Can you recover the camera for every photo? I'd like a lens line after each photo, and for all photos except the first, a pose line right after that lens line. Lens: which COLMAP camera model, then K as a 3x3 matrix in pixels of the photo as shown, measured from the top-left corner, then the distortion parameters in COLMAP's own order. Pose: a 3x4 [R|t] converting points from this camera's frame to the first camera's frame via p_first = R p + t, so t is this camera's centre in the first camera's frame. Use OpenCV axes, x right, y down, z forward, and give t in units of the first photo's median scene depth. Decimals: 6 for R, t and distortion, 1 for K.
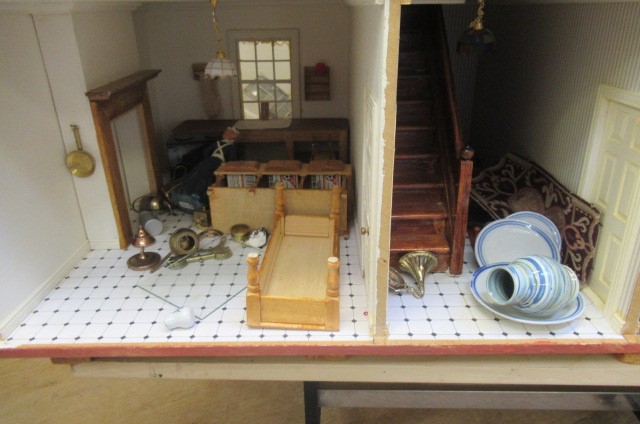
lens RADIAL K [[477.9, 0, 320.0], [0, 477.9, 212.0], [0, 0, 1]] dist [-0.004040, -0.001355]
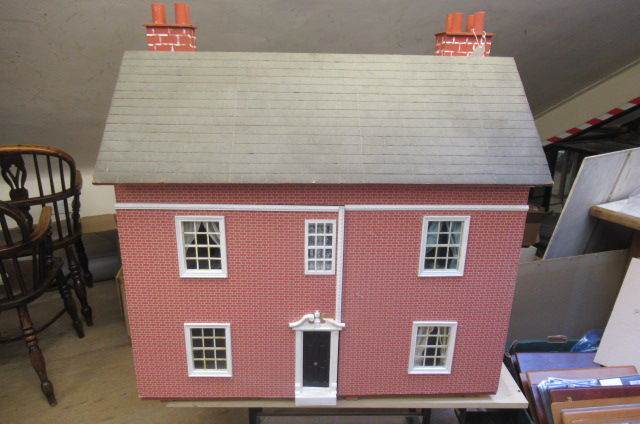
lens RADIAL K [[477.9, 0, 320.0], [0, 477.9, 212.0], [0, 0, 1]] dist [-0.004040, -0.001355]
pose [[0.997856, 0.012961, 0.064144, 0.199634], [-0.007654, 0.996579, -0.082291, -0.563721], [-0.064991, 0.081624, 0.994542, -1.922678]]
